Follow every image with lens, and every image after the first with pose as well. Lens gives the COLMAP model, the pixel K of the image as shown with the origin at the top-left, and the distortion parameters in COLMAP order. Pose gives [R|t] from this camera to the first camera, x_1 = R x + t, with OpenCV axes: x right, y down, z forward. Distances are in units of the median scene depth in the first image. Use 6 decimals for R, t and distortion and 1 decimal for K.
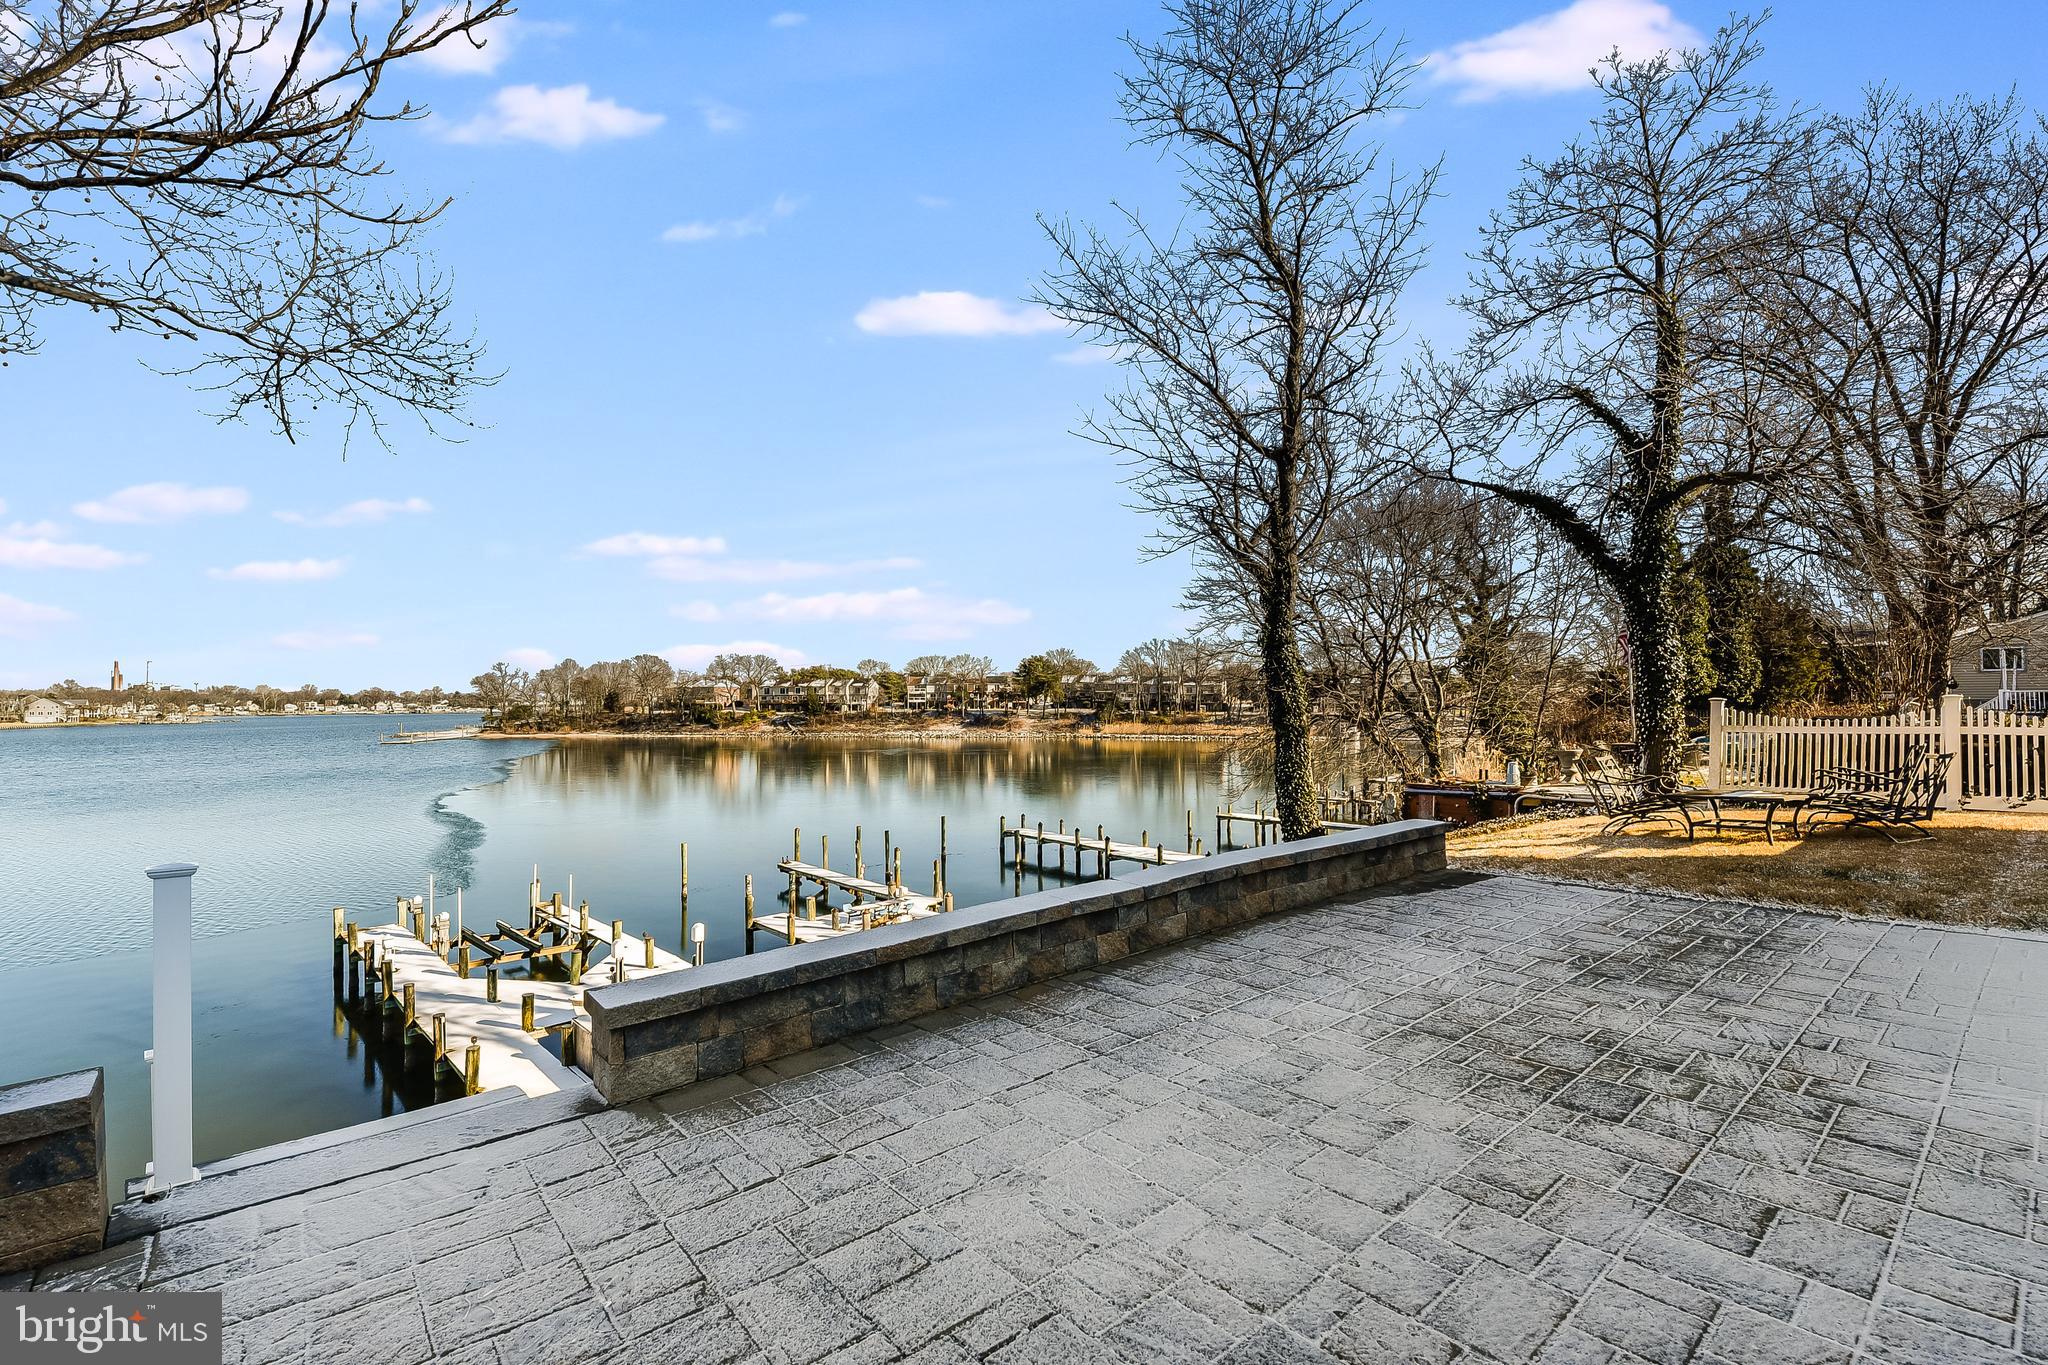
lens RADIAL K [[861.3, 0, 1024.0], [0, 861.3, 682.5], [0, 0, 1]] dist [-0.012271, -0.000590]
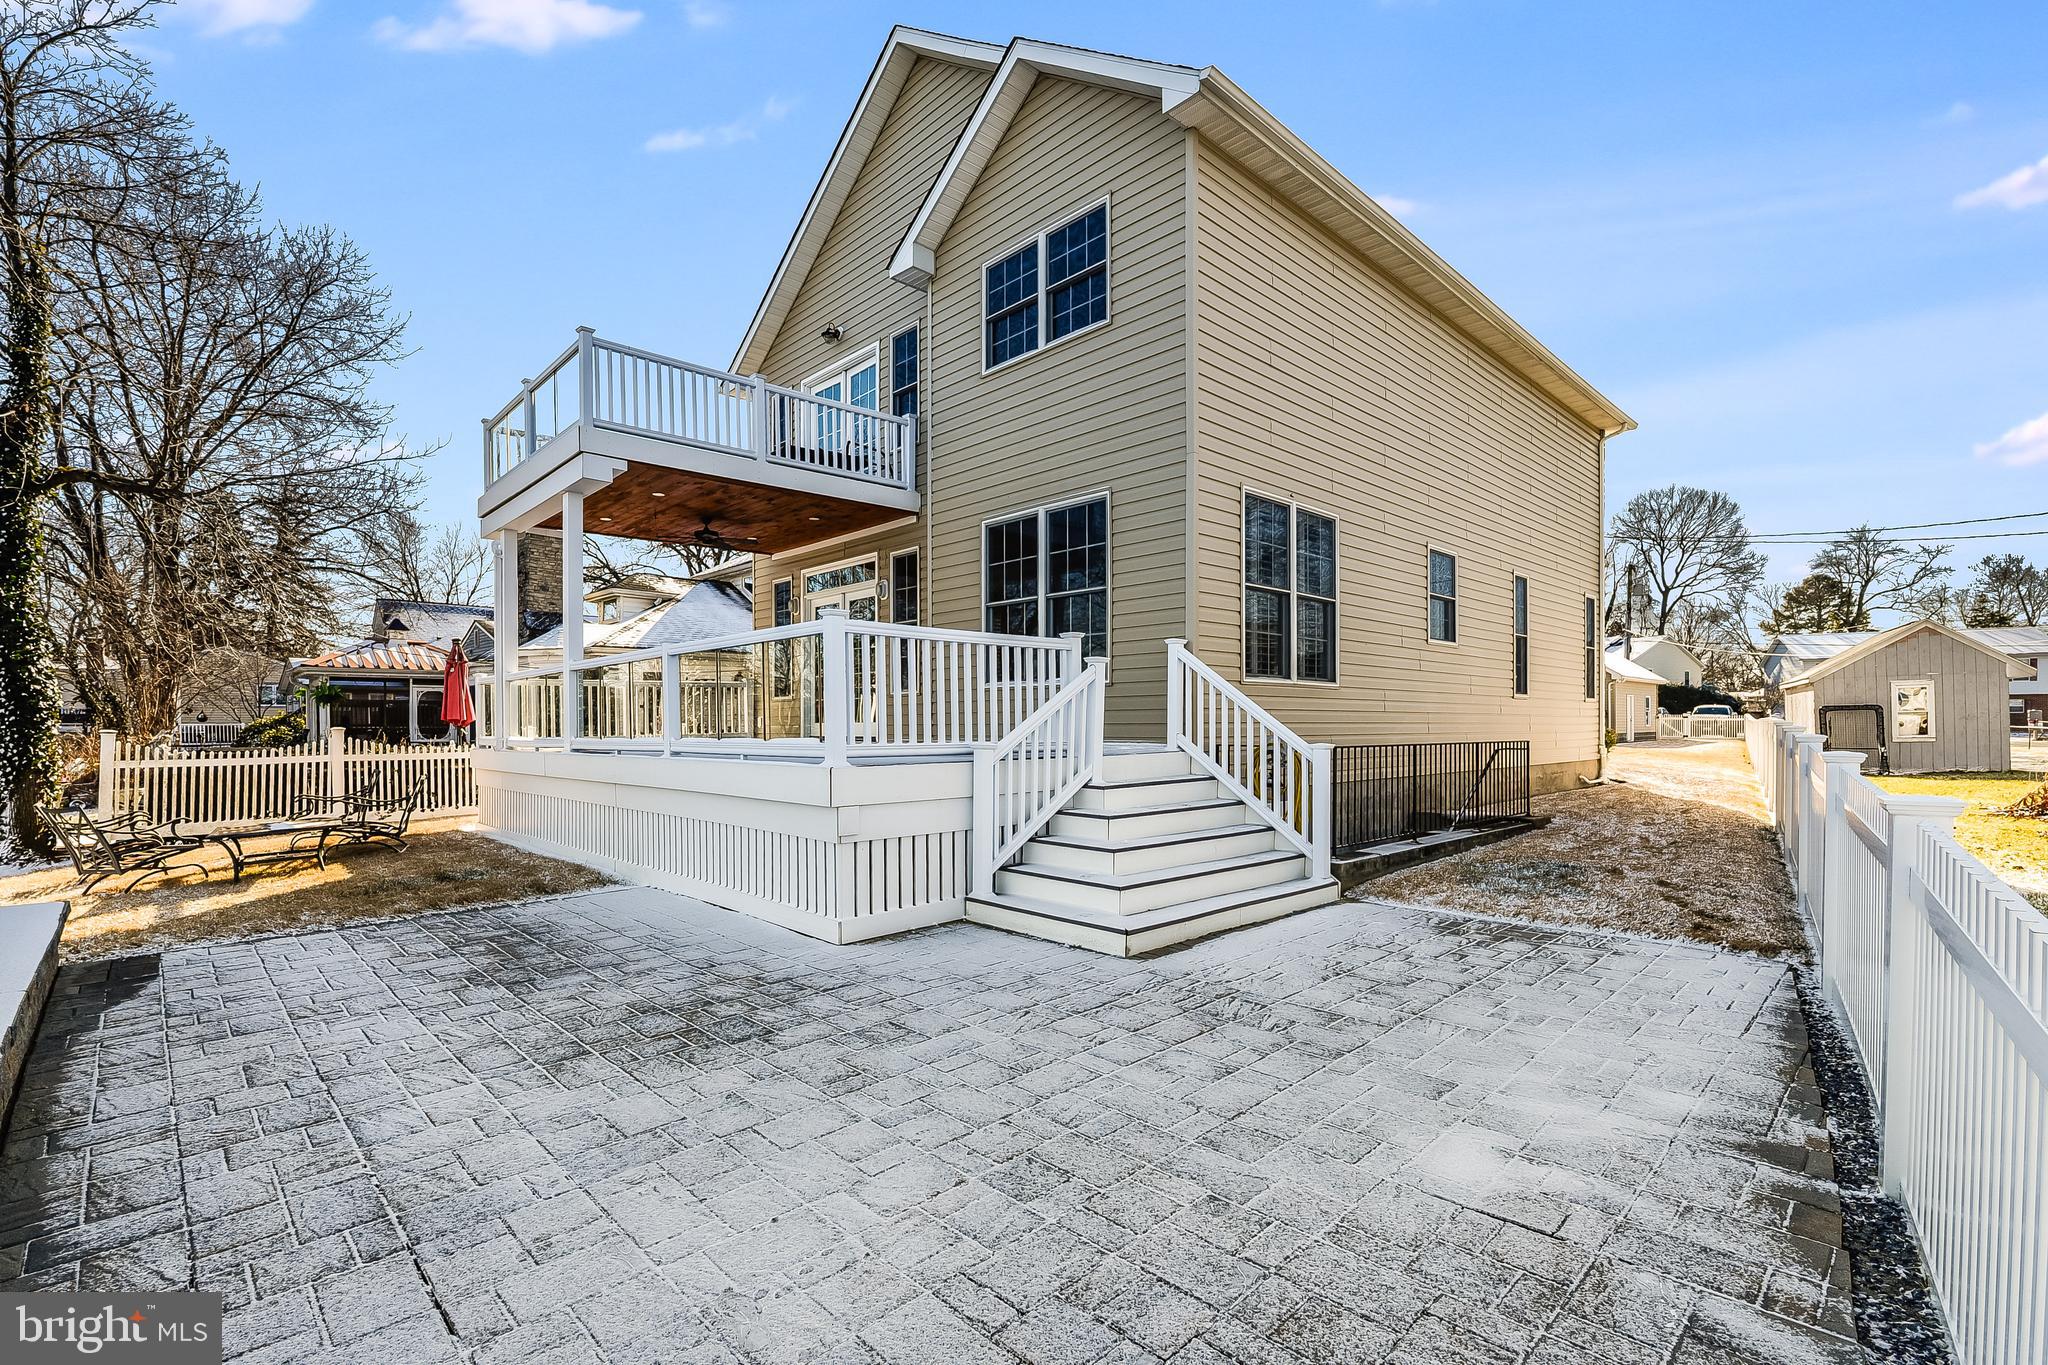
lens RADIAL K [[861.3, 0, 1024.0], [0, 861.3, 682.5], [0, 0, 1]] dist [-0.012271, -0.000590]
pose [[-0.036689, 0.056484, 0.997729, -0.615715], [-0.017986, 0.998202, -0.057172, 0.013370], [-0.999165, -0.020043, -0.035607, 0.532535]]
